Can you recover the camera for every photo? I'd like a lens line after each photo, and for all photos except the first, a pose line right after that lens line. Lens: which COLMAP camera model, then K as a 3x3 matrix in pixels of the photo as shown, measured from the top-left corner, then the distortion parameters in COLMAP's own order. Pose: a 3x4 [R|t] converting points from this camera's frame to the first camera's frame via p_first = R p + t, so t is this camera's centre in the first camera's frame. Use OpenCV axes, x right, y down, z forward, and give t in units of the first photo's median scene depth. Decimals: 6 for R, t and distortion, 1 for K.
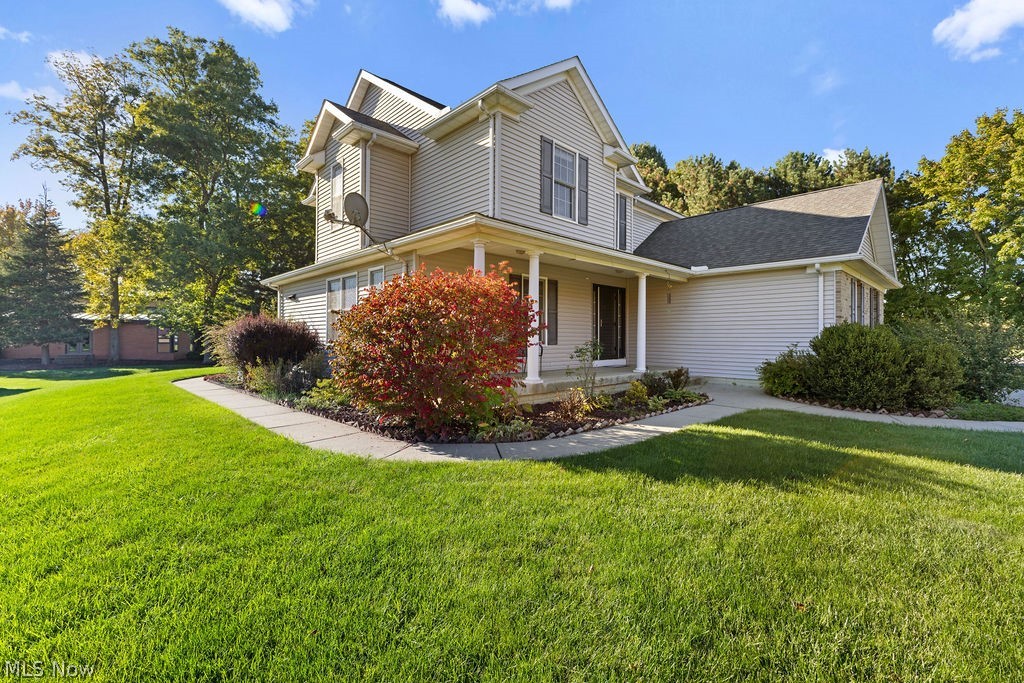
lens RADIAL K [[434.9, 0, 512.0], [0, 434.9, 341.5], [0, 0, 1]] dist [0.001267, -0.006567]
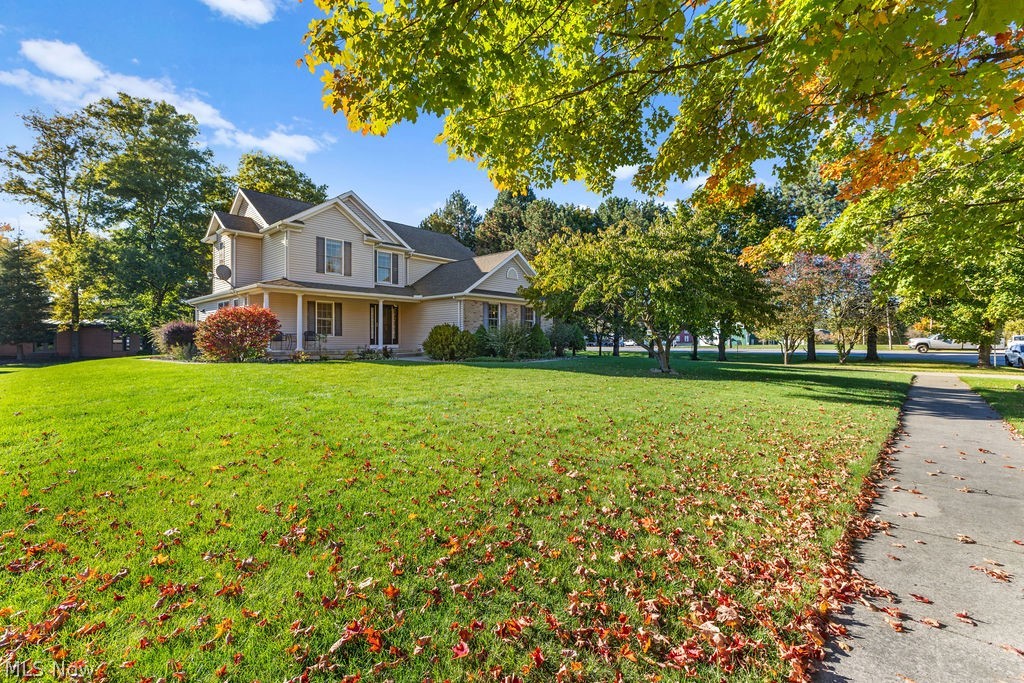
lens RADIAL K [[434.9, 0, 512.0], [0, 434.9, 341.5], [0, 0, 1]] dist [0.001267, -0.006567]
pose [[0.997261, -0.011021, 0.073137, 0.243334], [0.011109, 0.999938, -0.000792, 0.014341], [-0.073124, 0.001602, 0.997322, -0.335481]]
